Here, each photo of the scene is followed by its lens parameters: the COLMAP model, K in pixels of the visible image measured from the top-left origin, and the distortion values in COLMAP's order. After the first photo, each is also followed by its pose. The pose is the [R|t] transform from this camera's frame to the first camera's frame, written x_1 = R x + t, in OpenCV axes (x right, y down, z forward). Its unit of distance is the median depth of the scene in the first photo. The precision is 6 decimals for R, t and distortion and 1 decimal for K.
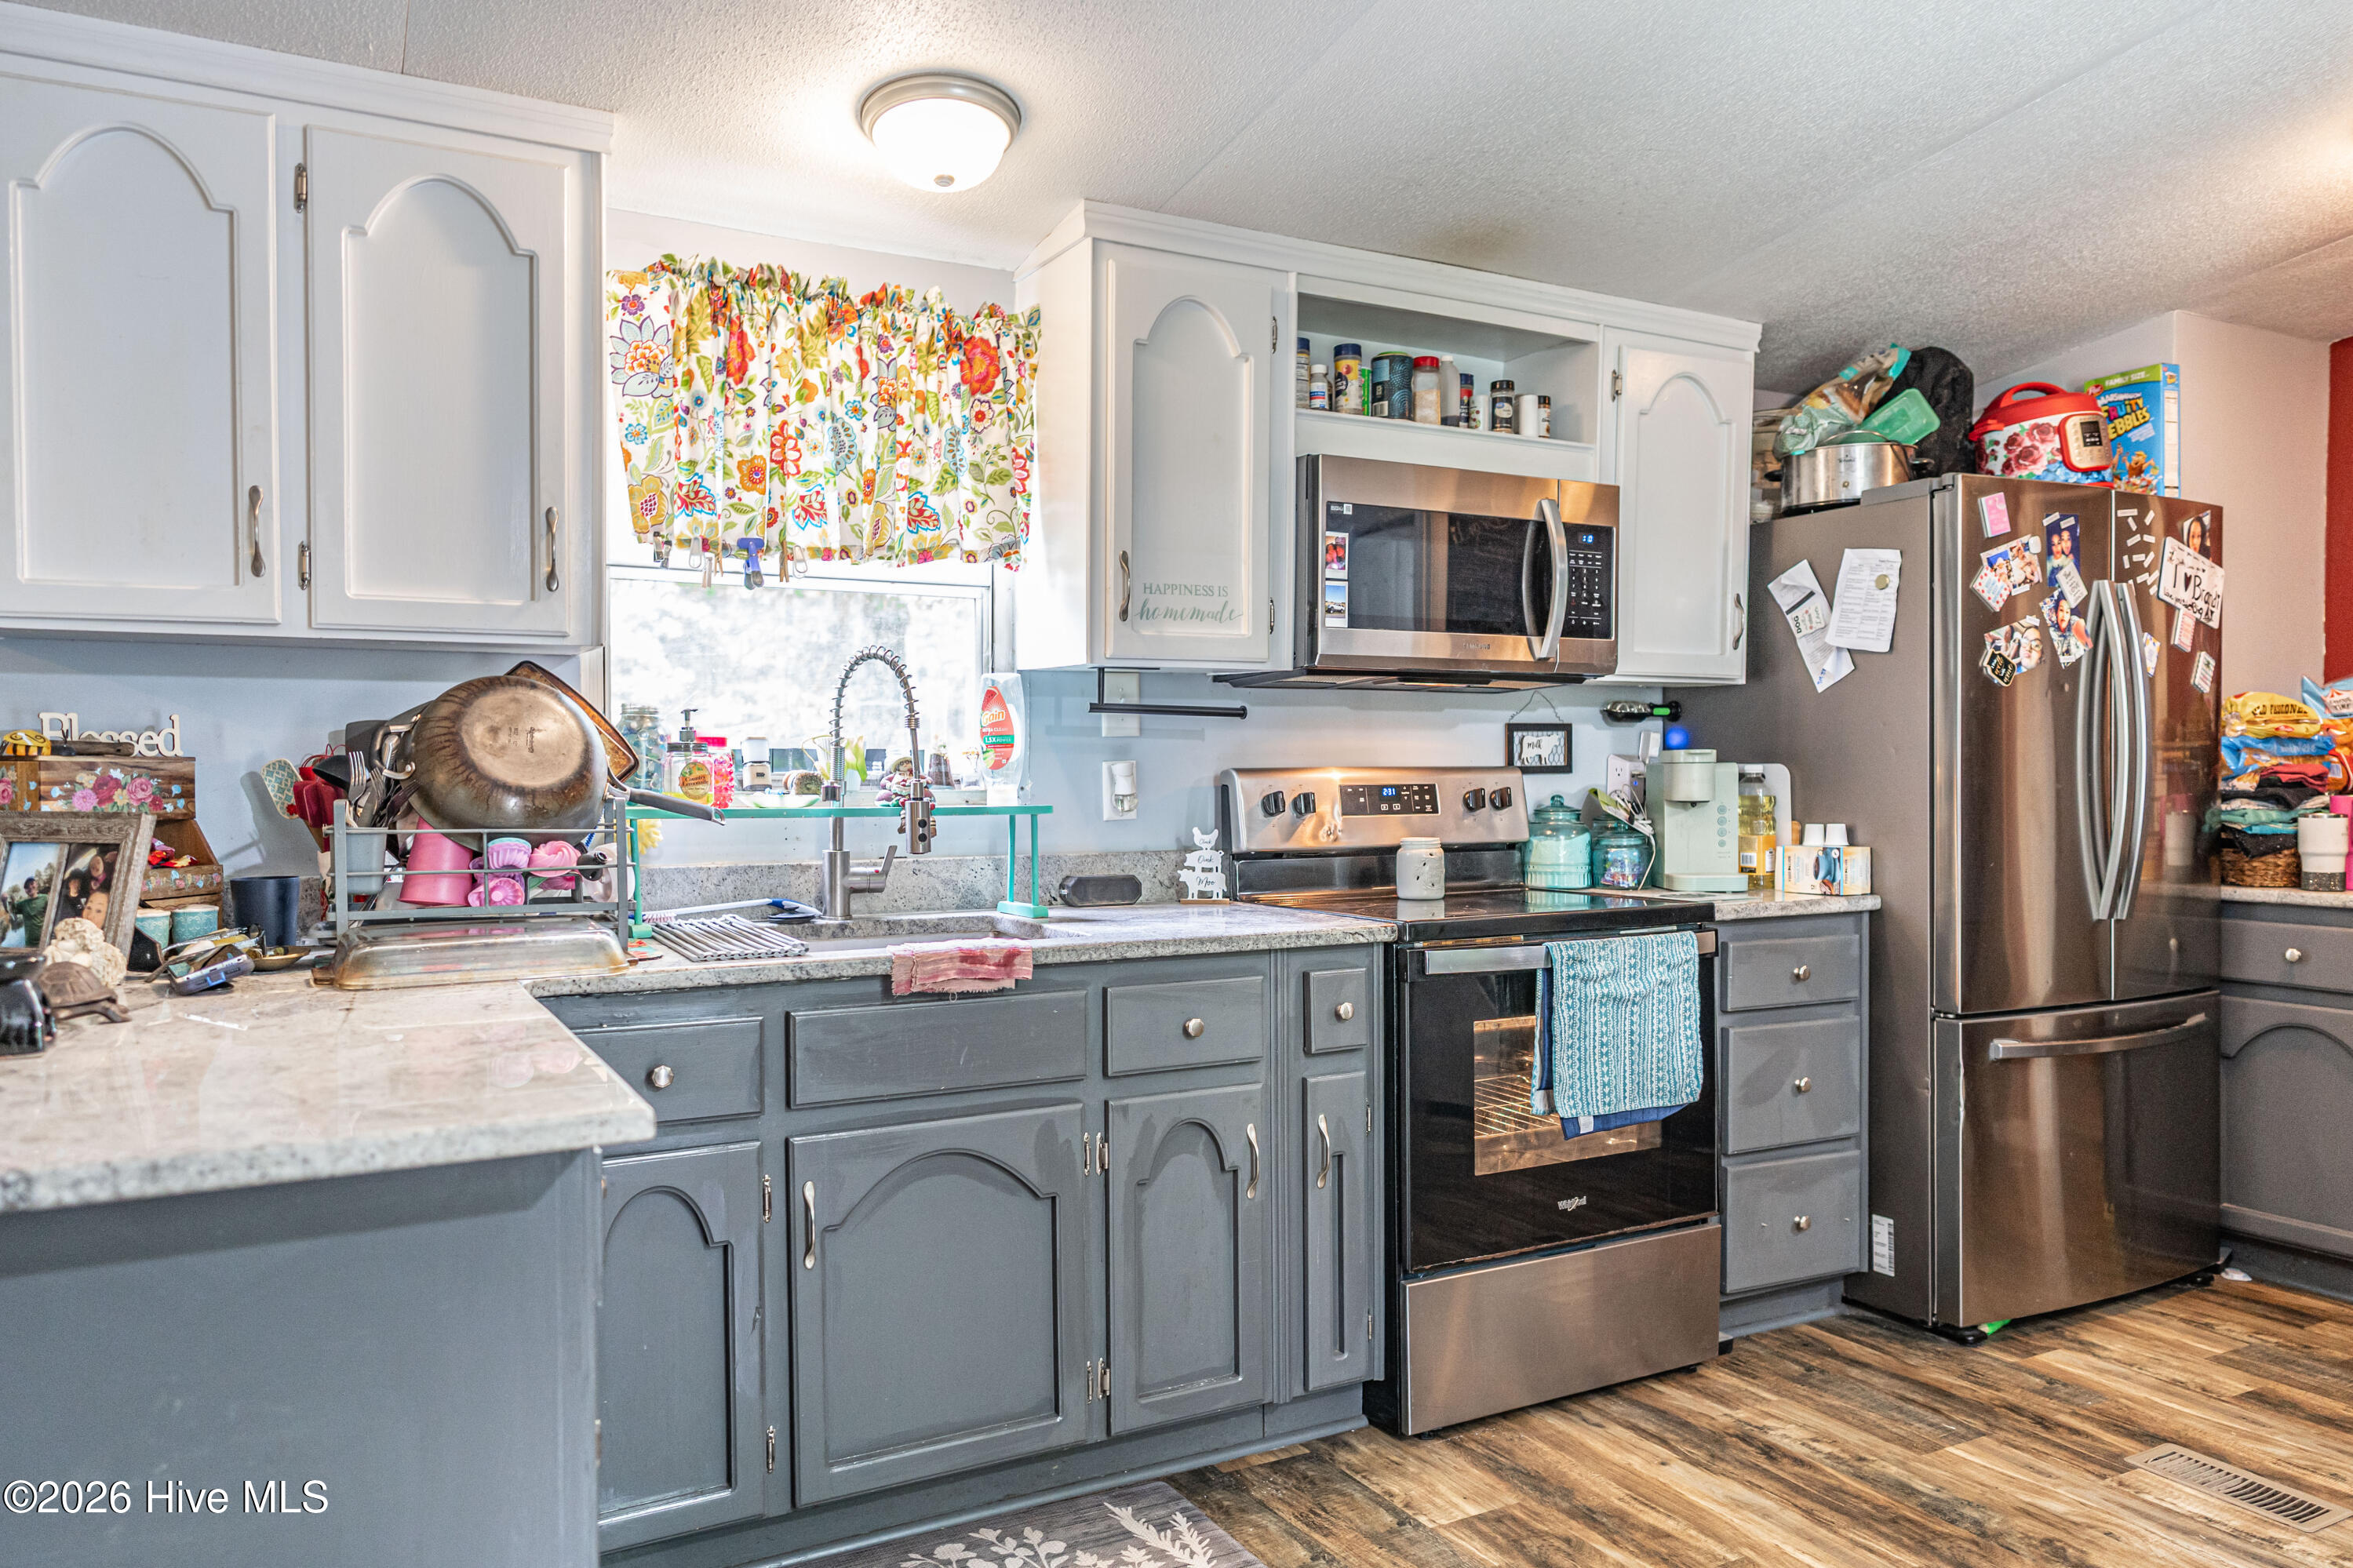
lens RADIAL K [[1573.7, 0, 1162.3], [0, 1573.7, 806.5], [0, 0, 1]] dist [-0.006181, 0.004162]
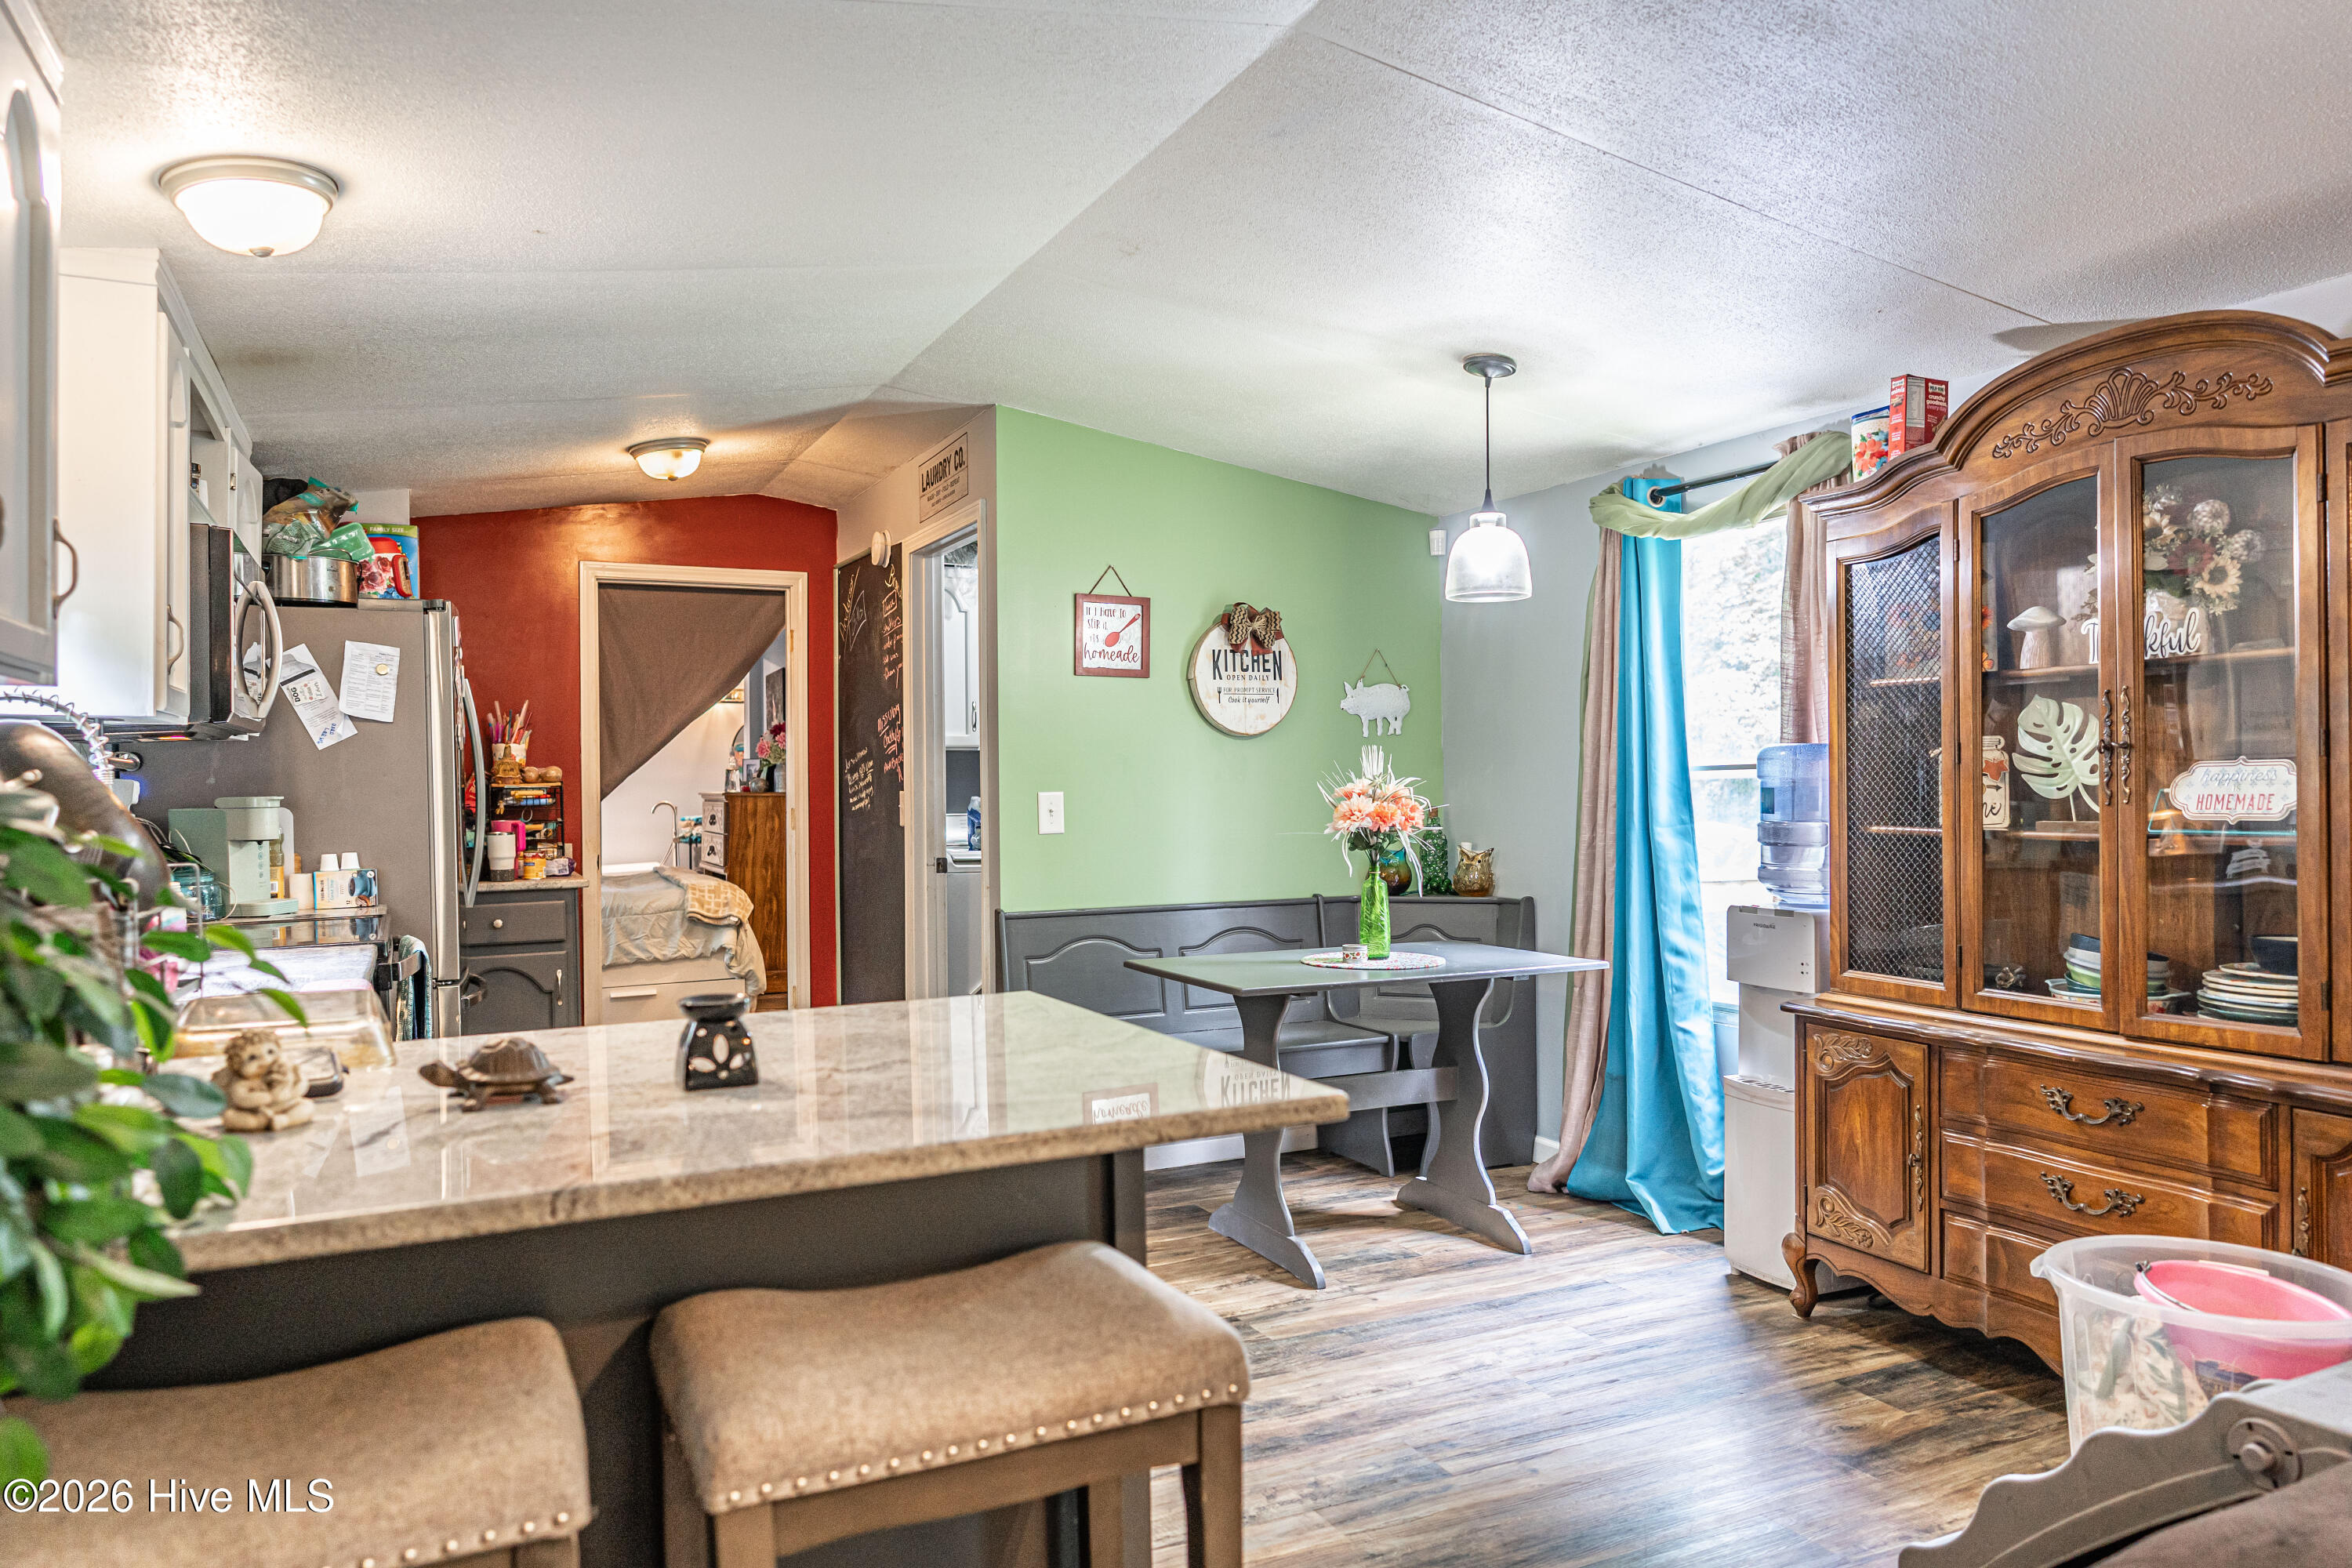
lens RADIAL K [[1573.2, 0, 1172.1], [0, 1573.2, 785.1], [0, 0, 1]] dist [-0.006181, 0.004162]
pose [[0.039409, -0.003959, 0.999215, -0.850725], [0.040641, 0.999171, 0.002356, -0.020506], [-0.998396, 0.040516, 0.039537, 0.279430]]
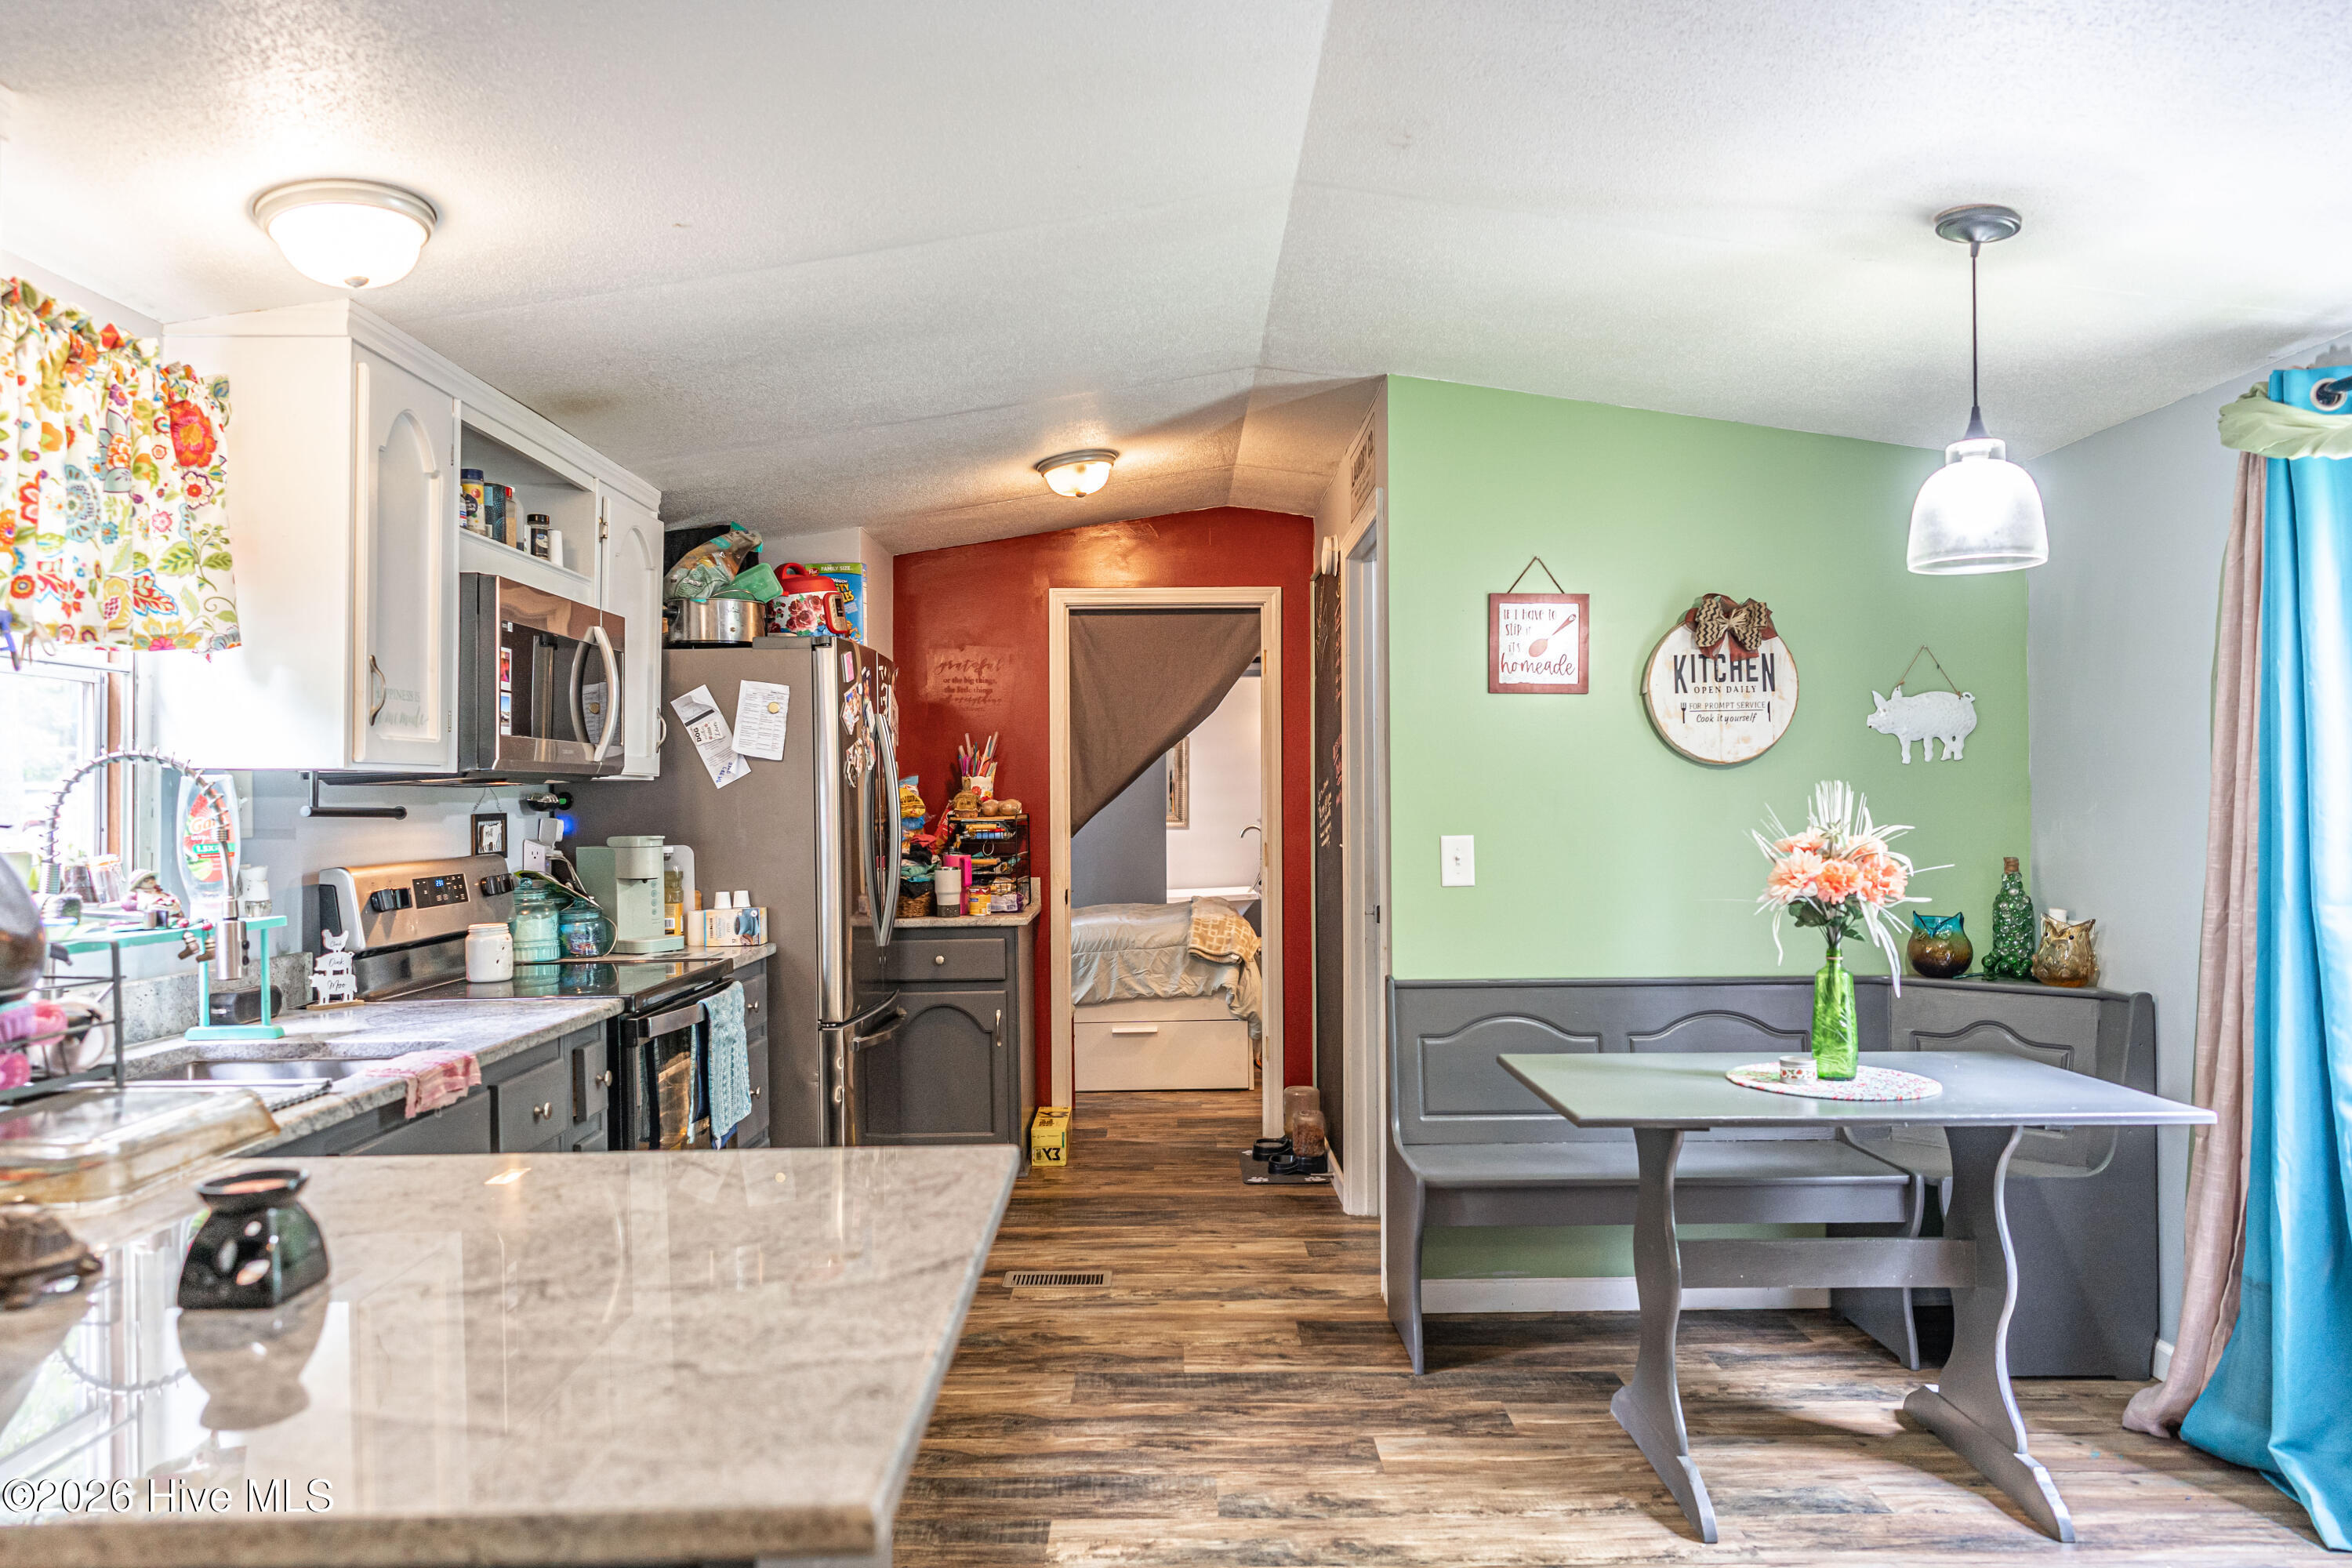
lens RADIAL K [[1573.2, 0, 1161.3], [0, 1573.2, 784.4], [0, 0, 1]] dist [-0.006181, 0.004162]
pose [[0.471558, 0.005610, 0.881817, -0.565633], [0.035947, 0.999026, -0.025579, -0.031730], [-0.881102, 0.043761, 0.470897, 0.081347]]
